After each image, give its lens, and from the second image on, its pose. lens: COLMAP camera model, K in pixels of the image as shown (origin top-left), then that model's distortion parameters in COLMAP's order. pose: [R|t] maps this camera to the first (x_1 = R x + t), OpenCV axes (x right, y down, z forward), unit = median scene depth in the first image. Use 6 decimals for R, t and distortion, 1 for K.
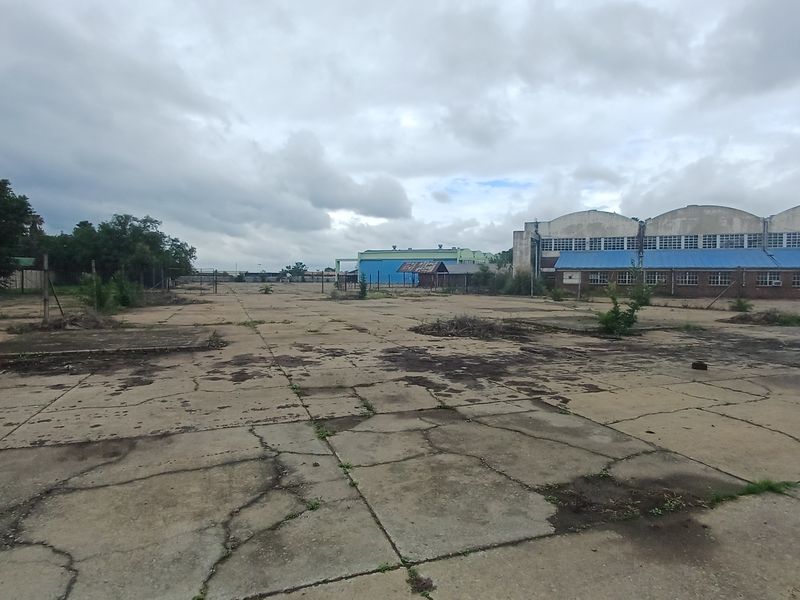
lens RADIAL K [[499.1, 0, 399.9], [0, 499.1, 296.5], [0, 0, 1]] dist [0.002061, 0.002081]
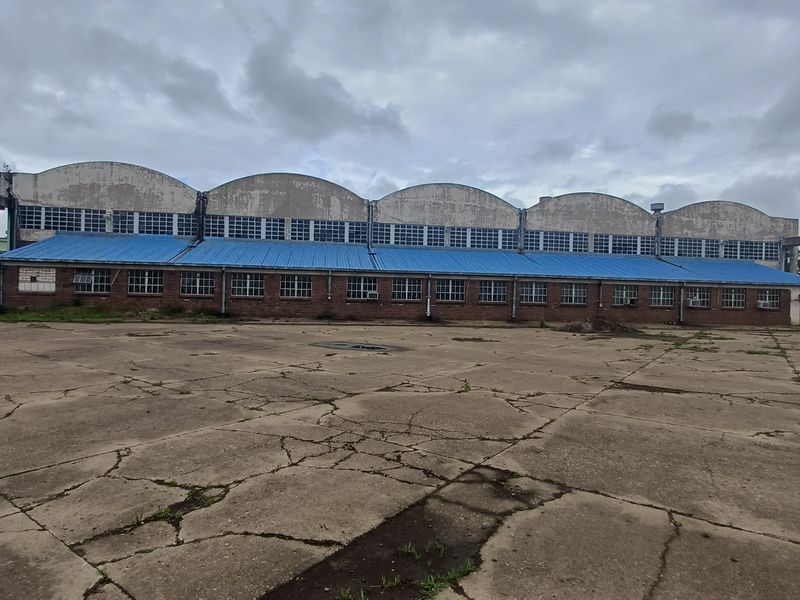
lens RADIAL K [[499.1, 0, 400.0], [0, 499.1, 300.8], [0, 0, 1]] dist [0.002061, 0.002081]
pose [[0.829816, 0.001678, 0.558034, 0.362037], [0.001068, 0.999989, -0.004595, -0.013916], [-0.558036, 0.004409, 0.829805, 0.383840]]
